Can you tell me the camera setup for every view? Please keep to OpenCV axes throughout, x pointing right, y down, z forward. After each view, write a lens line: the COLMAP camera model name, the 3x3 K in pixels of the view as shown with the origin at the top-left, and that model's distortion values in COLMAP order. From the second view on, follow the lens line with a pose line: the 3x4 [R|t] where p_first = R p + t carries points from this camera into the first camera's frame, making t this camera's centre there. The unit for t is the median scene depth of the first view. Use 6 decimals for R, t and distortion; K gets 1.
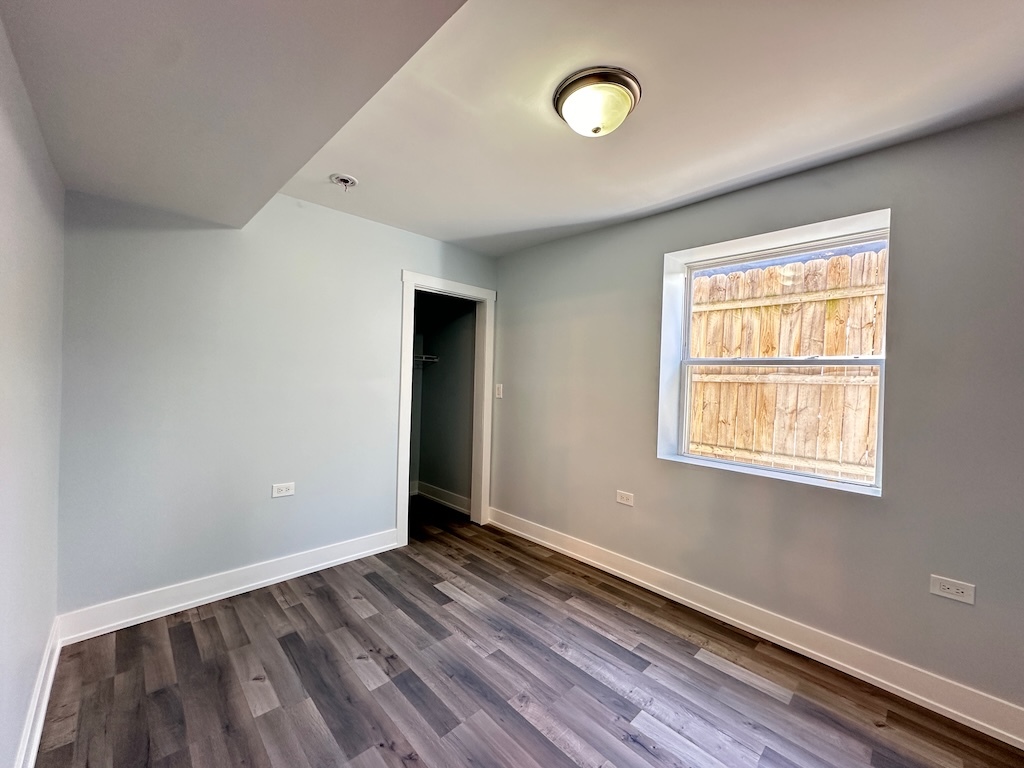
lens RADIAL K [[407.2, 0, 512.4], [0, 407.2, 382.5], [0, 0, 1]] dist [-0.002407, 0.000177]
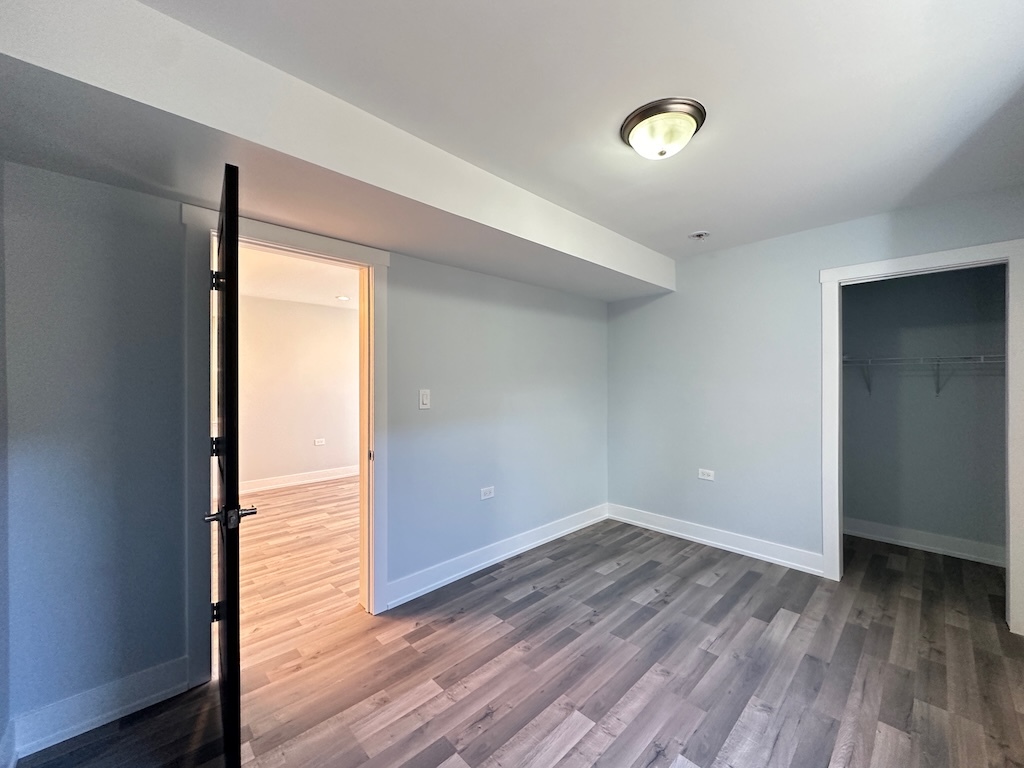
lens RADIAL K [[407.2, 0, 513.2], [0, 407.2, 378.9], [0, 0, 1]] dist [-0.002407, 0.000177]
pose [[-0.002535, -0.038346, -0.999261, 0.993093], [-0.011544, 0.999199, -0.038314, 0.015256], [0.999930, 0.011438, -0.002976, 0.485037]]
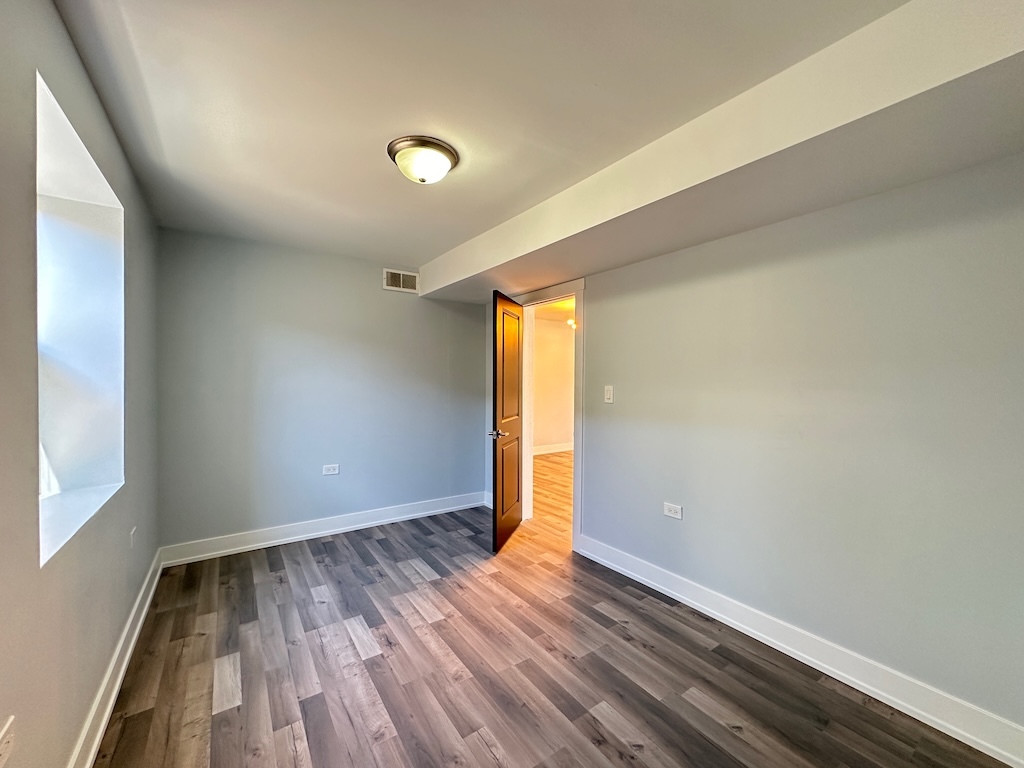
lens RADIAL K [[407.2, 0, 511.8], [0, 407.2, 381.9], [0, 0, 1]] dist [-0.002407, 0.000177]
pose [[-0.987277, -0.036562, 0.154750, -0.215643], [-0.033288, 0.999165, 0.023697, -0.035759], [-0.155487, 0.018245, -0.987669, 1.719521]]
